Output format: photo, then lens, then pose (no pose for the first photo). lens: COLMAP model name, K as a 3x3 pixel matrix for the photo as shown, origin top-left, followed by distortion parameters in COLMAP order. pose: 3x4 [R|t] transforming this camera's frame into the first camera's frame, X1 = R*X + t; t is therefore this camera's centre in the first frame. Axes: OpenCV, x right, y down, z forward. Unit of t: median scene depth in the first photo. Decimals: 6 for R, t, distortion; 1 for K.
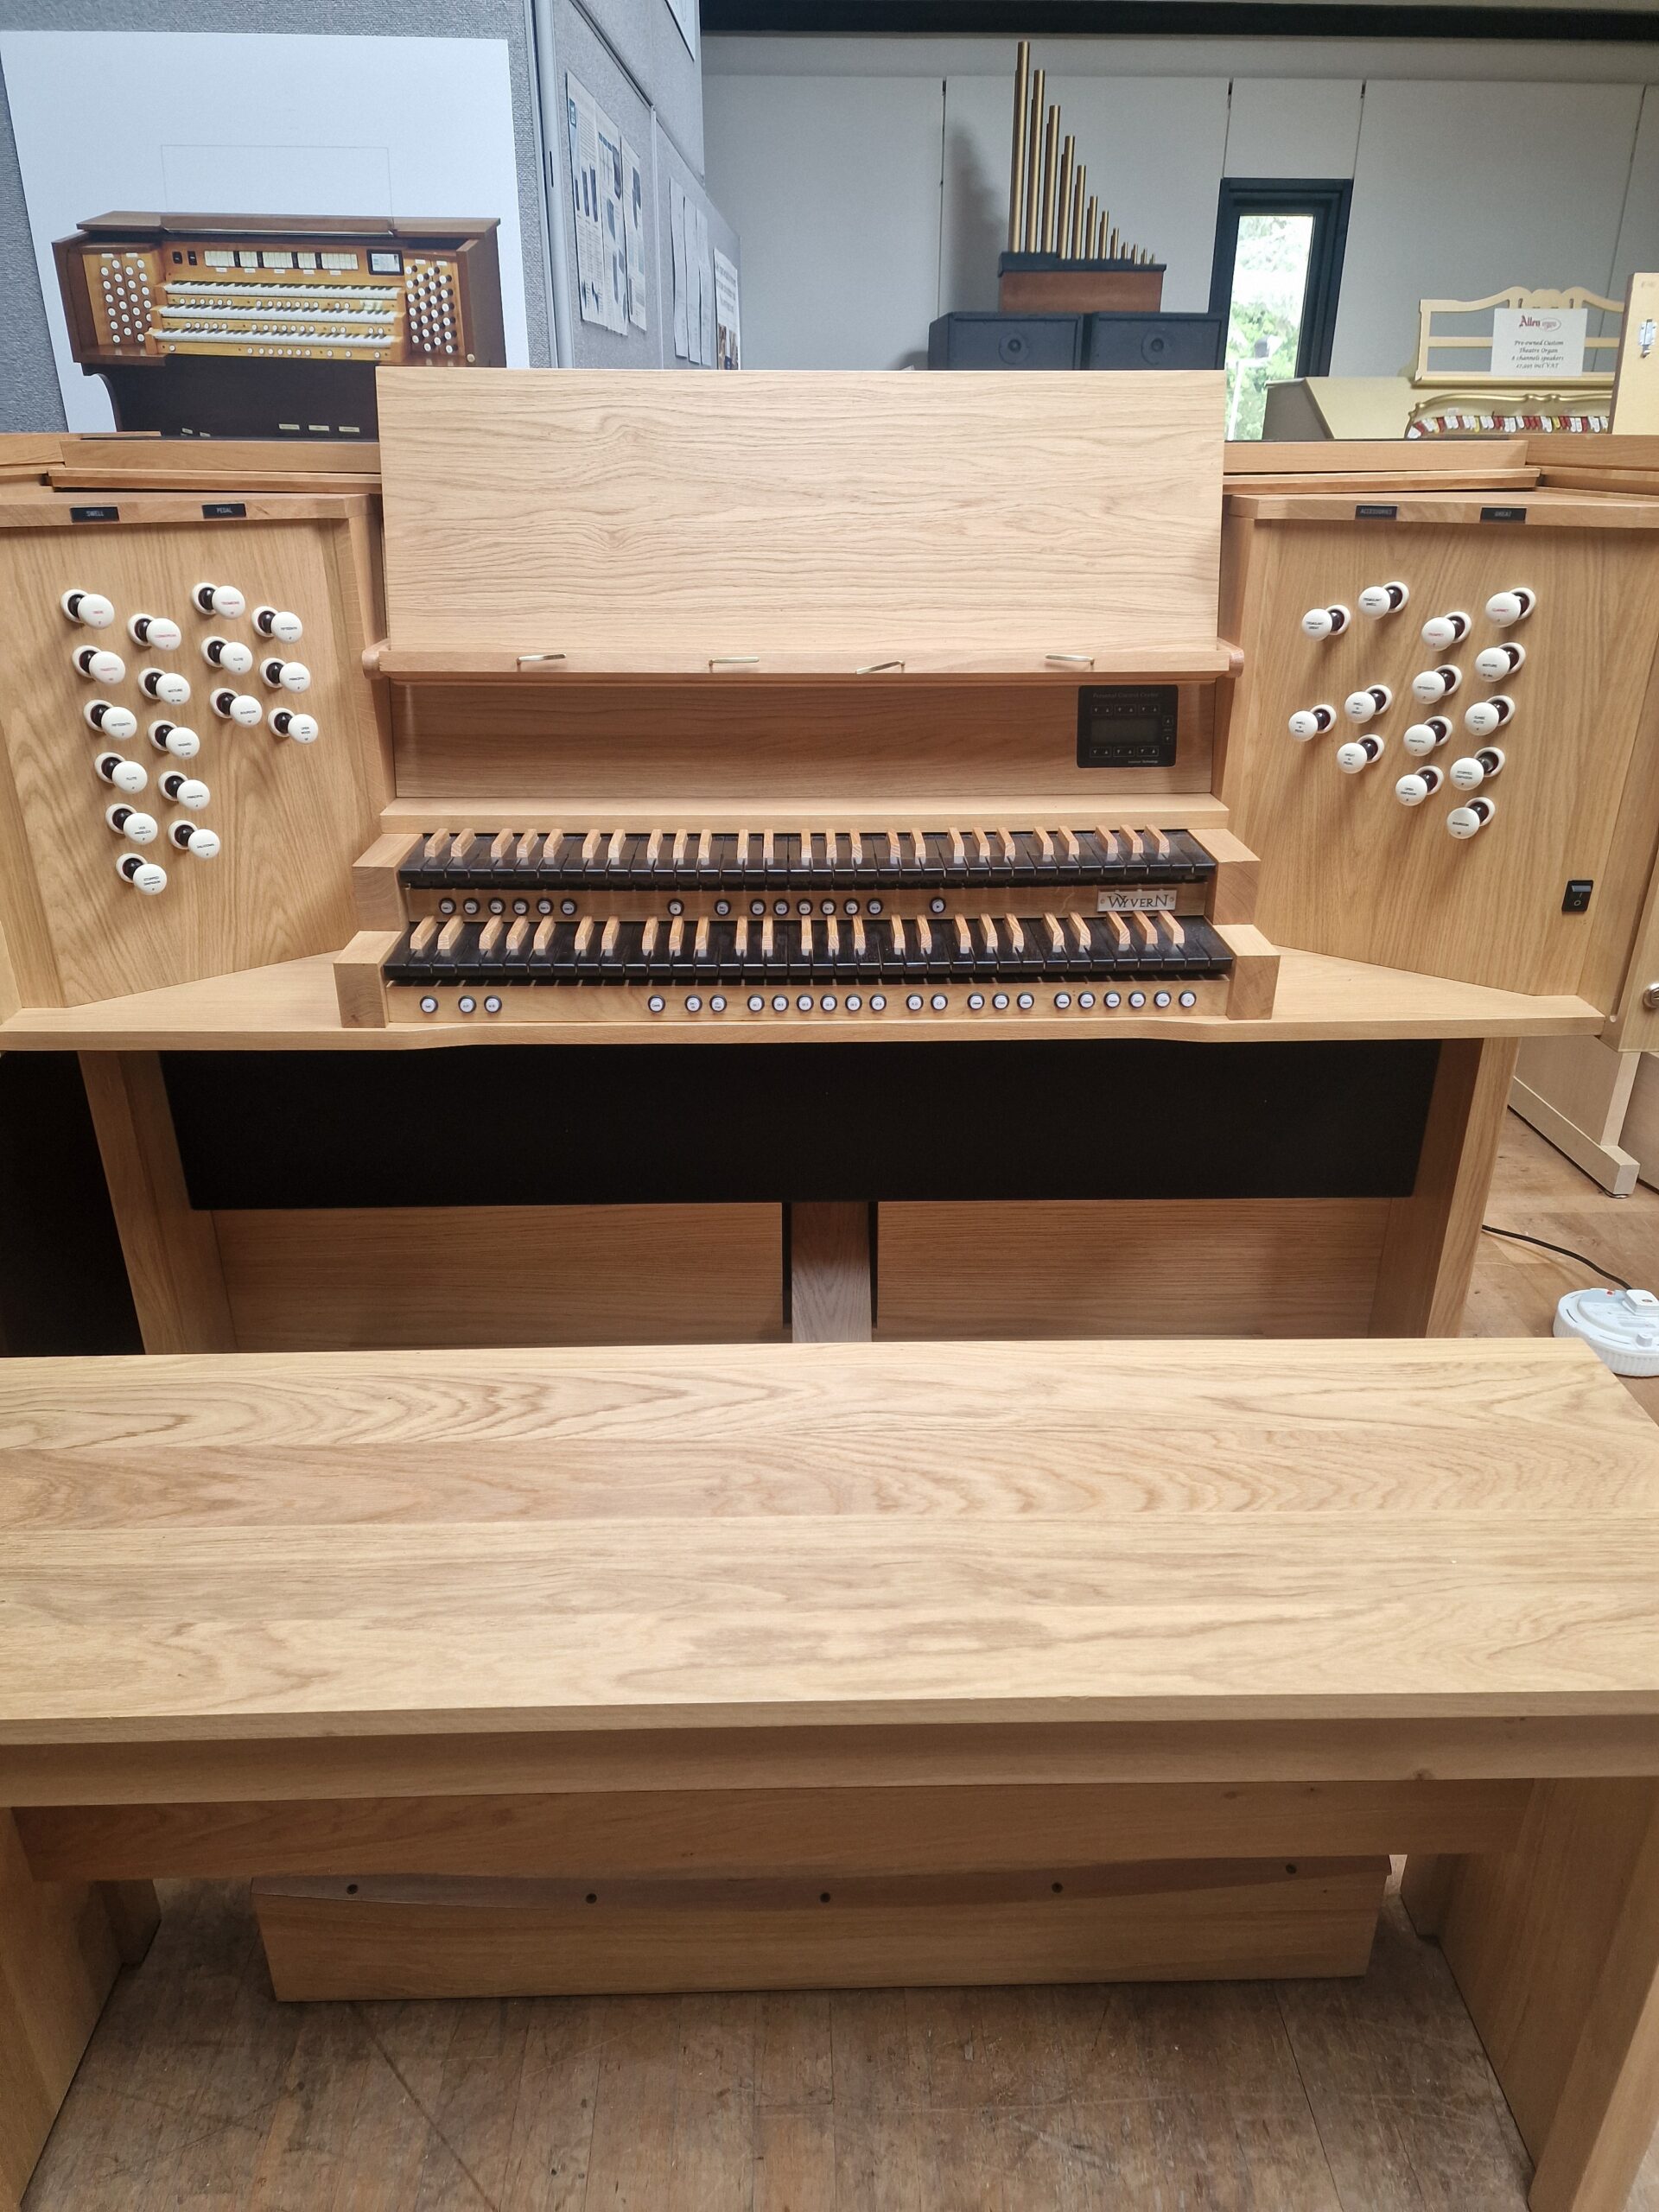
lens RADIAL K [[1468.0, 0, 831.0], [0, 1468.0, 1113.1], [0, 0, 1]] dist [0.064655, -0.062951]
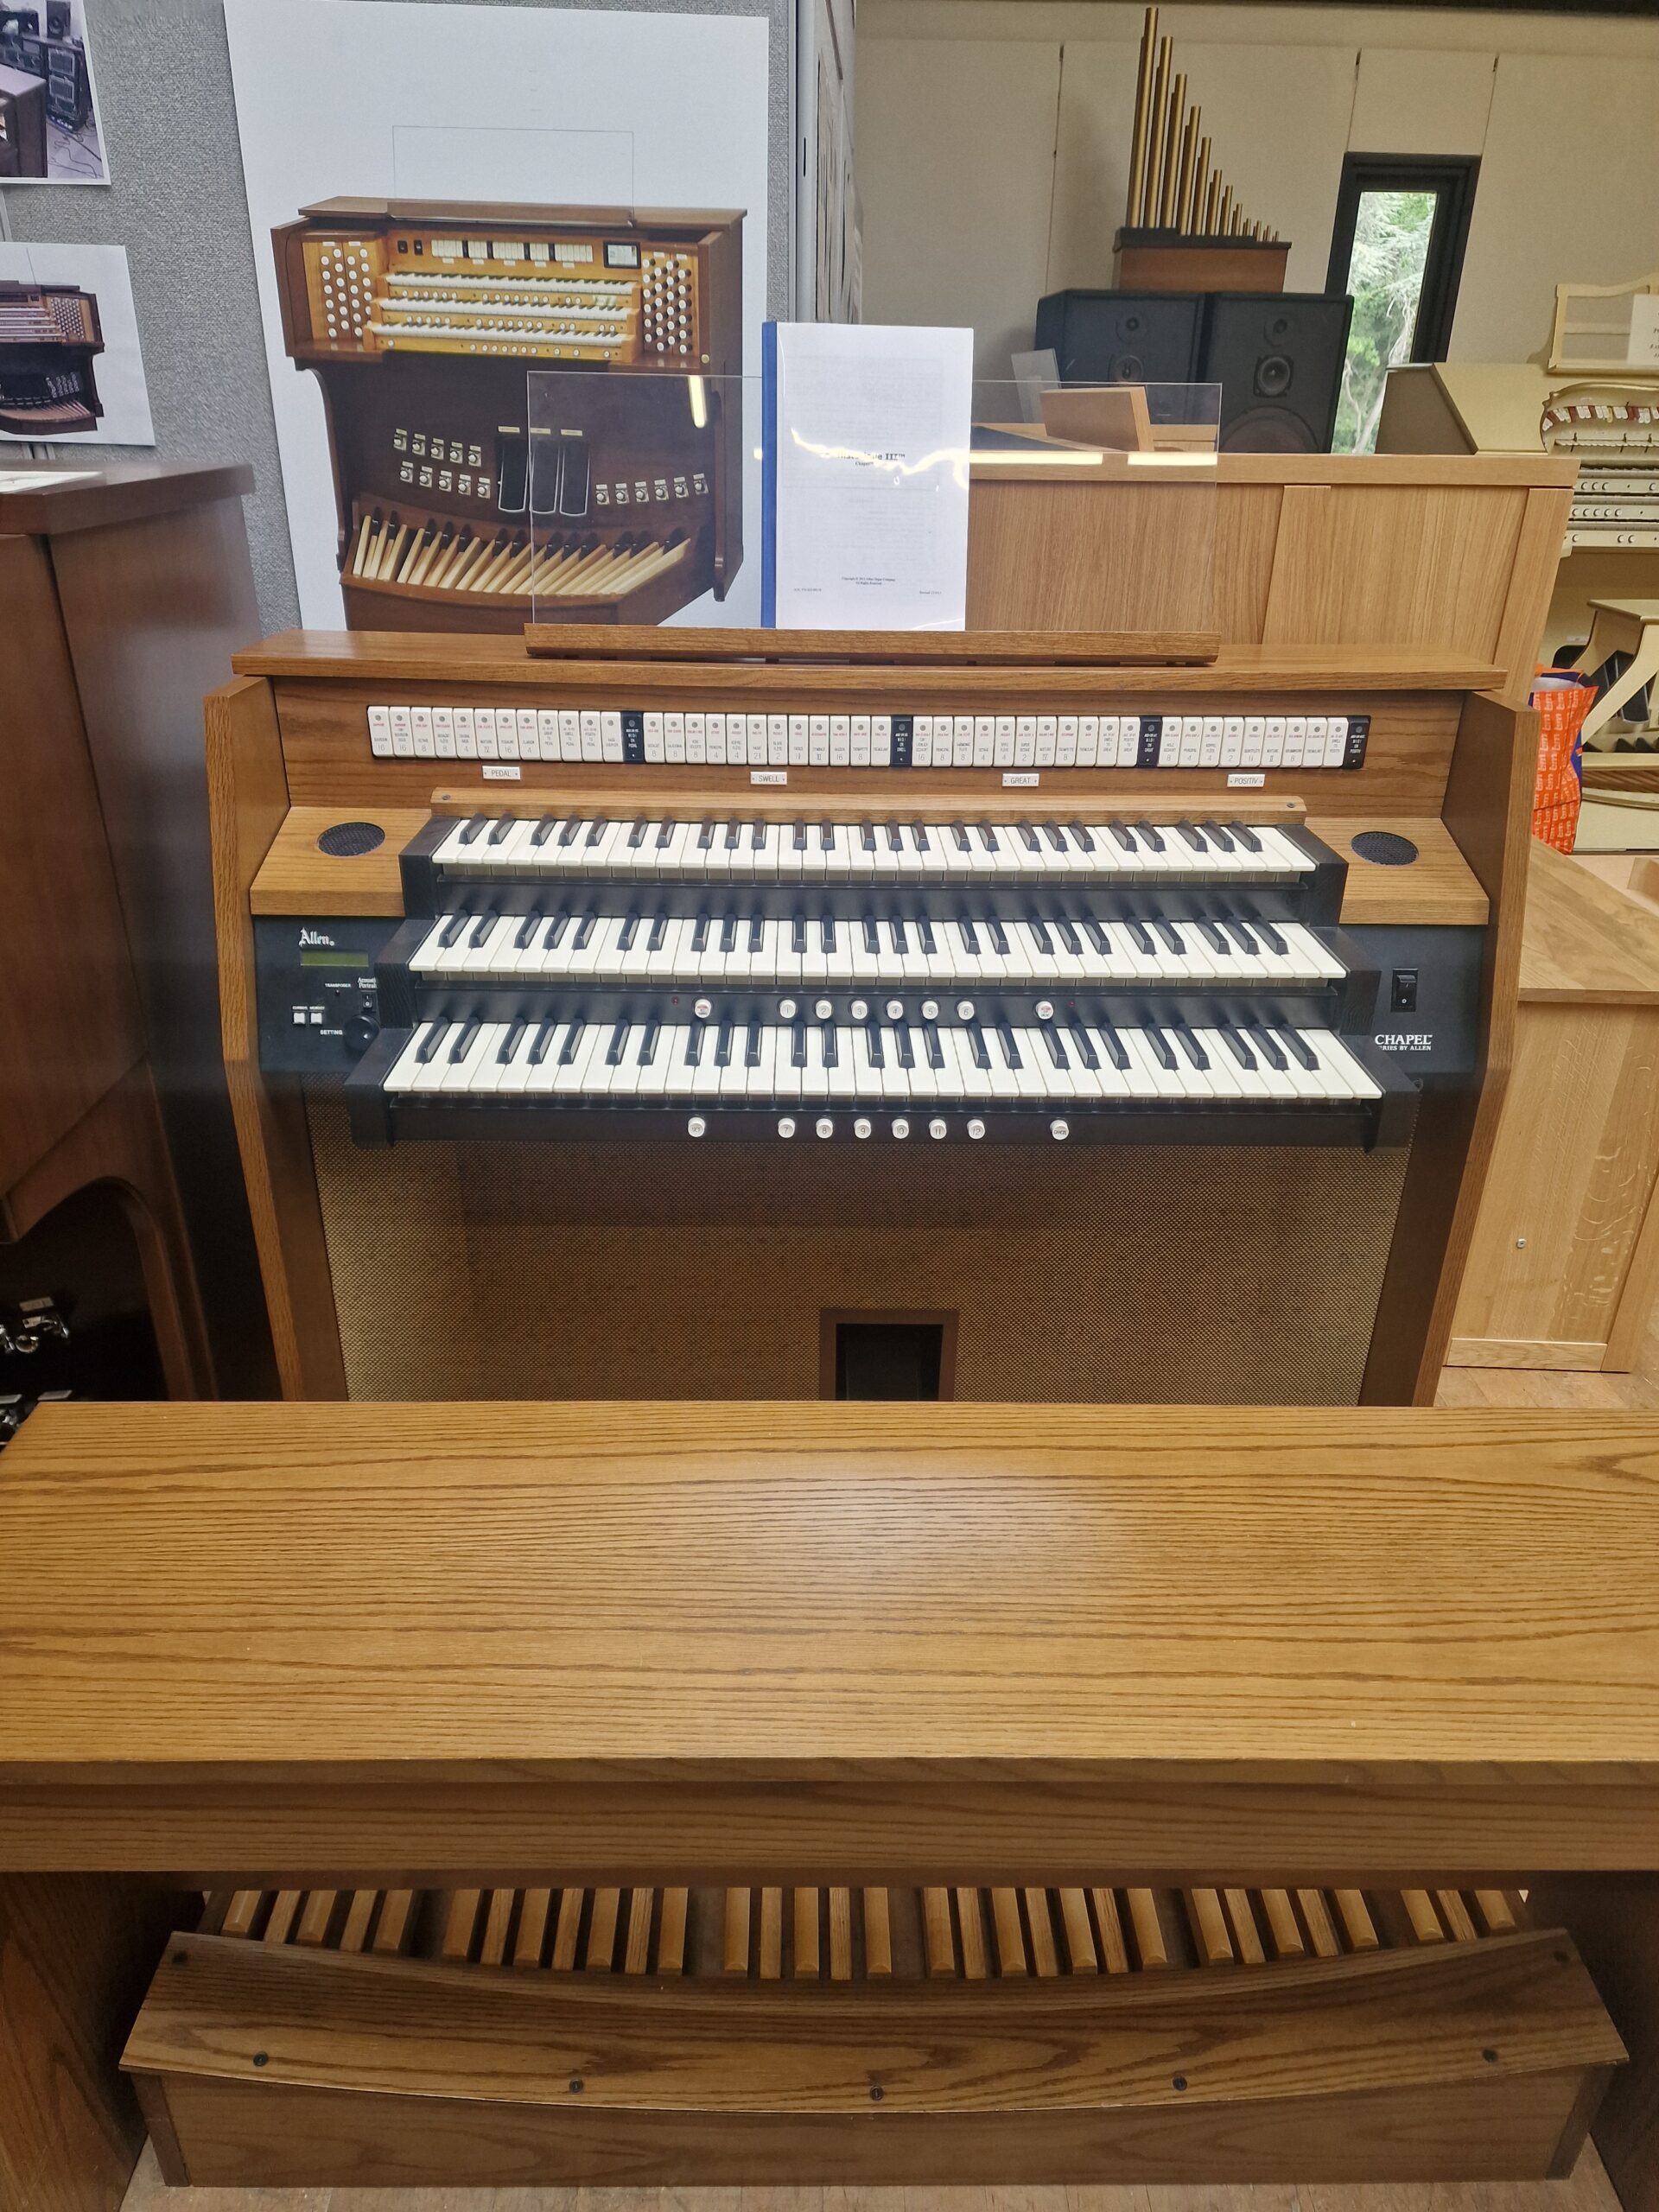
lens RADIAL K [[1468.8, 0, 823.6], [0, 1468.8, 1111.2], [0, 0, 1]] dist [0.071946, -0.073030]
pose [[0.999785, 0.019379, -0.007390, -0.181911], [-0.019232, 0.999626, 0.019441, -0.062590], [0.007764, -0.019294, 0.999784, 0.062078]]
